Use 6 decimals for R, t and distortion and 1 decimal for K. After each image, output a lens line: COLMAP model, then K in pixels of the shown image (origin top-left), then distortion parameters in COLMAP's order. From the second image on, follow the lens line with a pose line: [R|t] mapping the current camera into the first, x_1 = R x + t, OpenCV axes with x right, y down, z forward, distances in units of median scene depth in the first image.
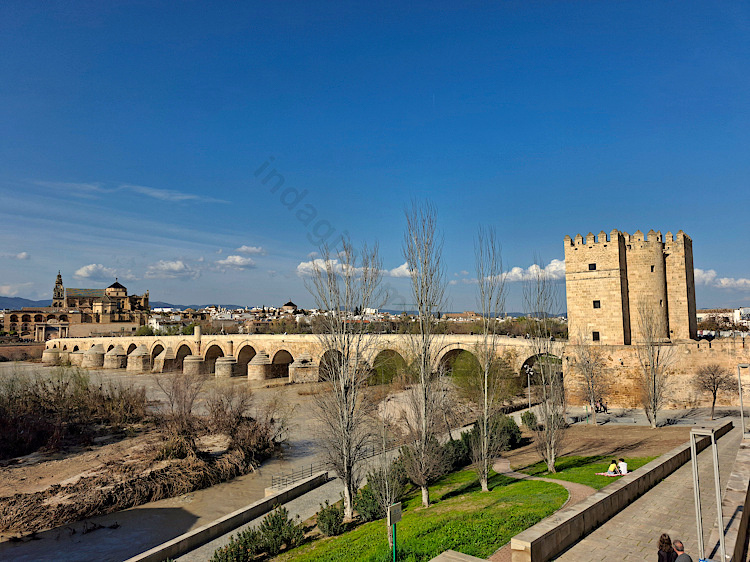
lens RADIAL K [[506.6, 0, 375.0], [0, 506.6, 281.0], [0, 0, 1]] dist [0.061922, -0.061699]
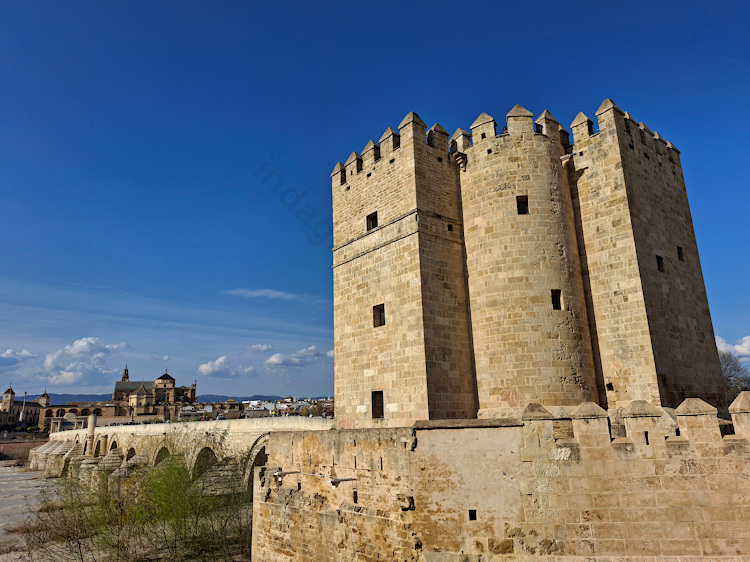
lens RADIAL K [[506.6, 0, 375.0], [0, 506.6, 281.0], [0, 0, 1]] dist [0.061922, -0.061699]
pose [[0.975302, -0.072350, -0.208688, 0.120369], [0.034965, 0.983489, -0.177558, 0.020285], [0.218089, 0.165876, 0.961729, 0.152949]]
